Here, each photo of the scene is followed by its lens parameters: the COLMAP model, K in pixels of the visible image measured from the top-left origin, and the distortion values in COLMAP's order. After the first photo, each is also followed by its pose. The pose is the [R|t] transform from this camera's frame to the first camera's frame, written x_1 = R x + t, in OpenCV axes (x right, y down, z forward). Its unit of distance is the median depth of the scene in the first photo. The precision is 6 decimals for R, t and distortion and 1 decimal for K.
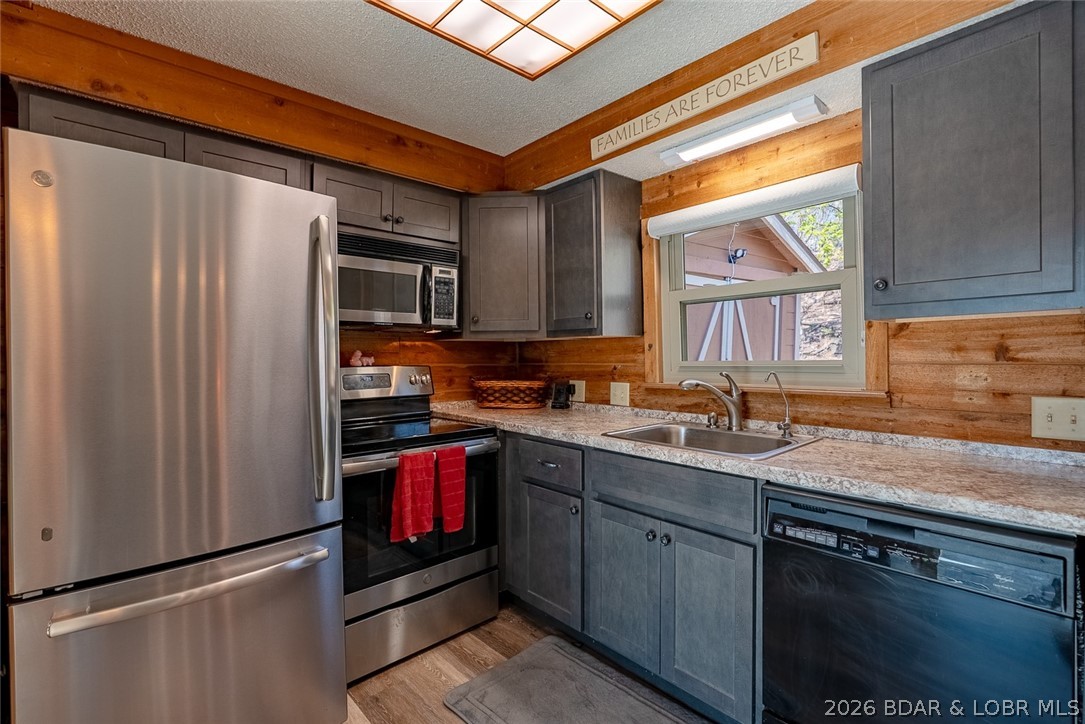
lens RADIAL K [[491.7, 0, 538.0], [0, 491.7, 359.8], [0, 0, 1]] dist [-0.011785, 0.005032]
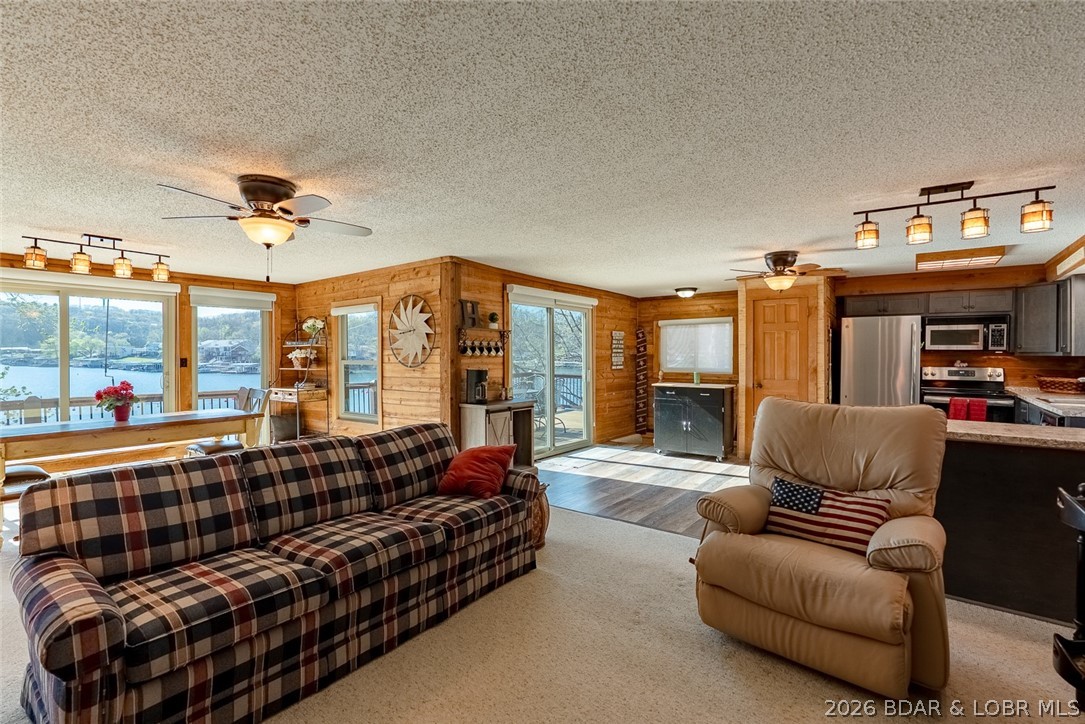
lens RADIAL K [[496.0, 0, 537.9], [0, 496.0, 359.7], [0, 0, 1]] dist [-0.010441, 0.003311]
pose [[0.191495, 0.019443, -0.981301, 1.713445], [-0.014243, 0.999754, 0.017029, -0.036282], [0.981390, 0.010715, 0.191725, -1.572957]]
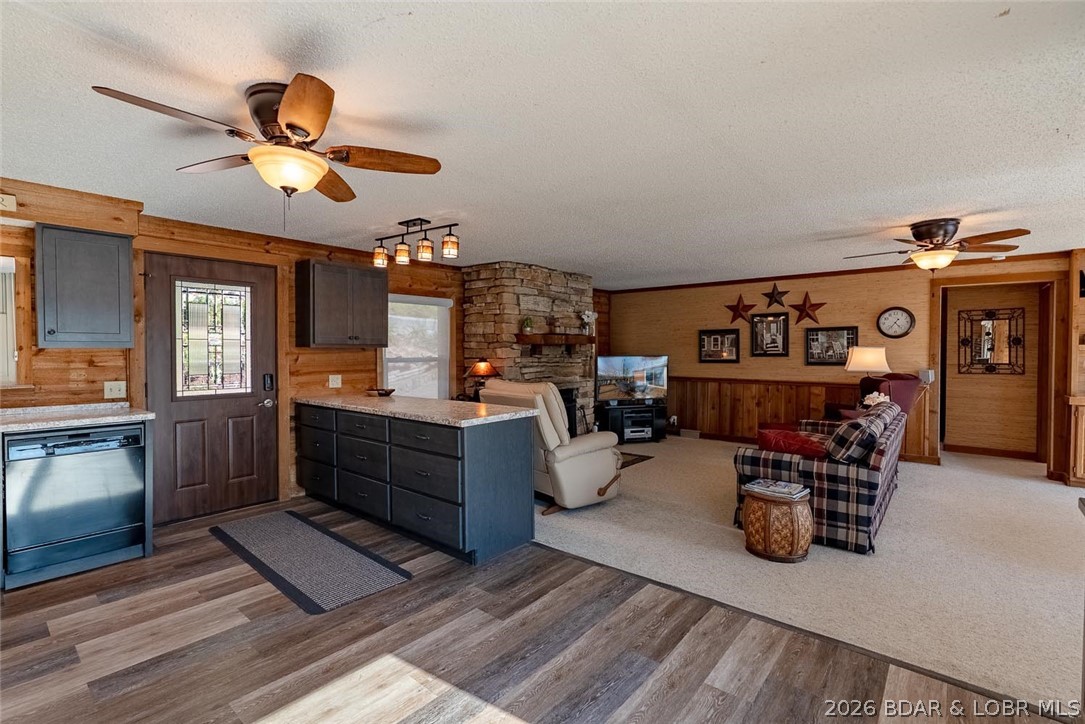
lens RADIAL K [[494.8, 0, 539.1], [0, 494.8, 358.5], [0, 0, 1]] dist [-0.012982, 0.007897]
pose [[-0.143600, -0.002722, 0.989632, -1.048469], [0.010371, 0.999937, 0.004255, -0.016285], [-0.989581, 0.010874, -0.143563, -0.473728]]
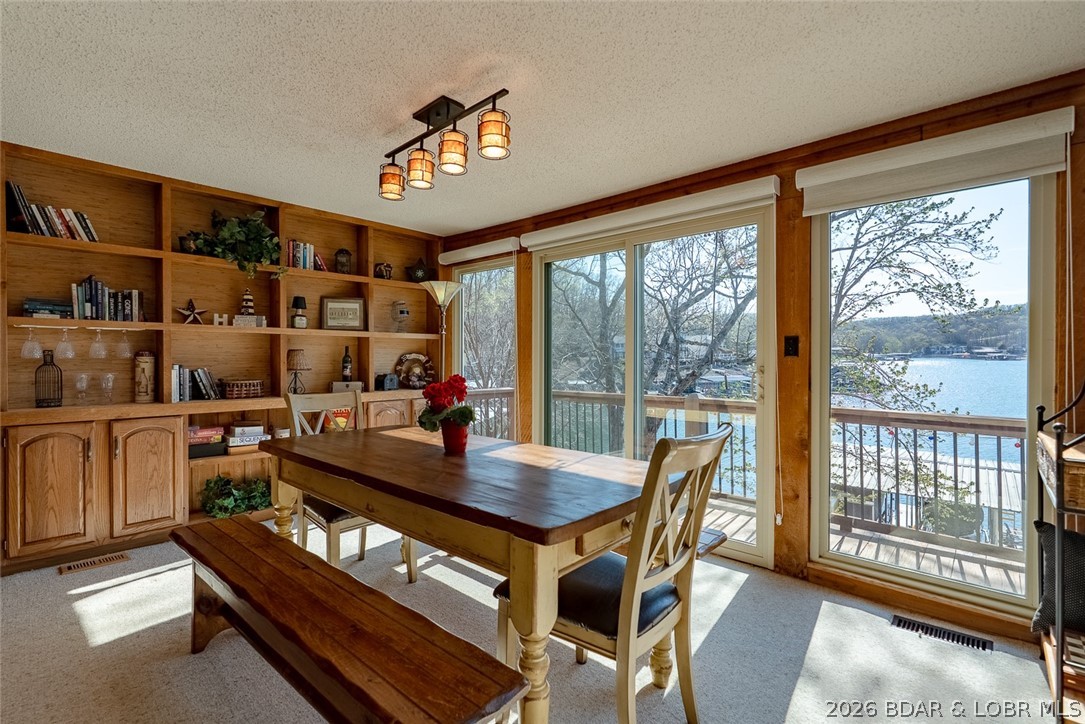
lens RADIAL K [[494.8, 0, 539.1], [0, 494.8, 358.5], [0, 0, 1]] dist [-0.012982, 0.007897]
pose [[-0.995148, 0.013611, -0.097448, -0.433363], [0.011693, 0.999727, 0.020229, 0.048199], [0.097697, 0.018991, -0.995035, -1.784757]]
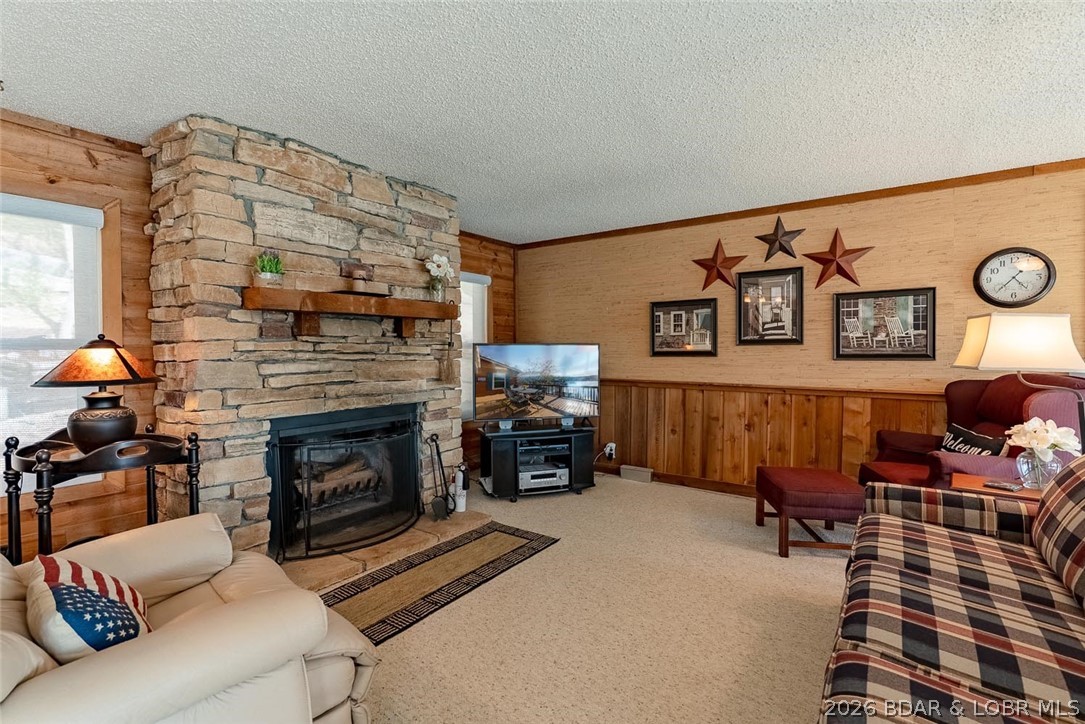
lens RADIAL K [[494.8, 0, 539.1], [0, 494.8, 358.5], [0, 0, 1]] dist [-0.012982, 0.007897]
pose [[-0.215982, -0.005271, 0.976383, 0.203535], [0.009229, 0.999930, 0.007440, 0.026955], [-0.976354, 0.010618, -0.215918, -1.128722]]
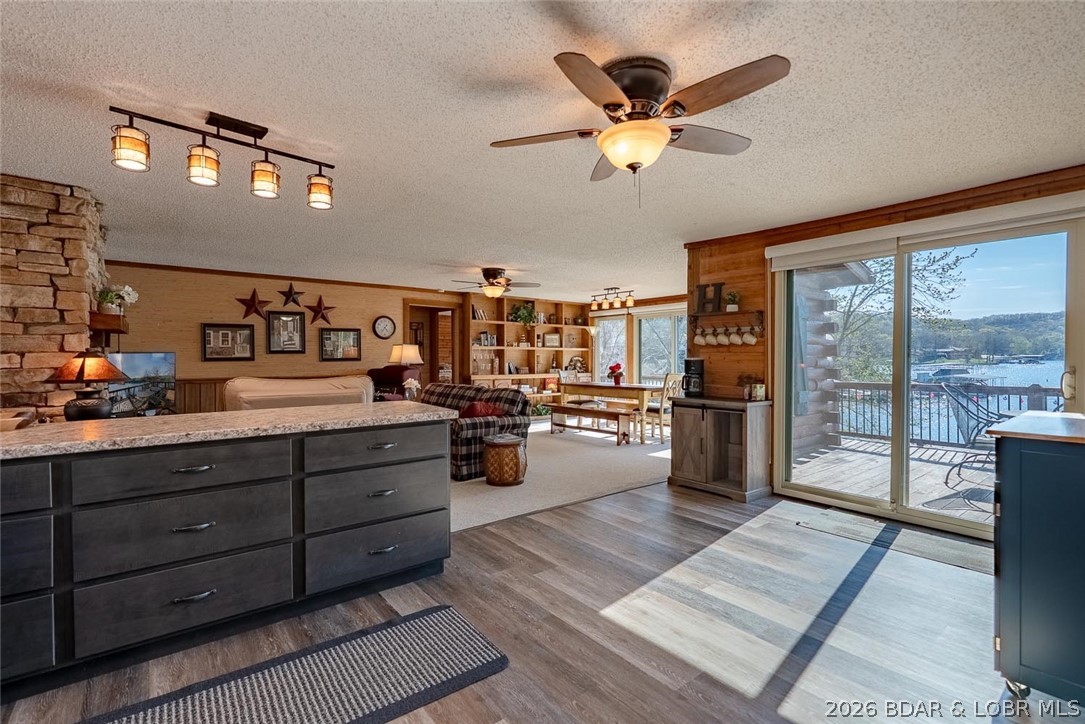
lens RADIAL K [[494.8, 0, 539.1], [0, 494.8, 358.5], [0, 0, 1]] dist [-0.012982, 0.007897]
pose [[-0.998311, 0.013082, 0.056602, -0.023570], [0.013890, 0.999807, 0.013898, 0.008546], [-0.056409, 0.014660, -0.998300, 0.693666]]
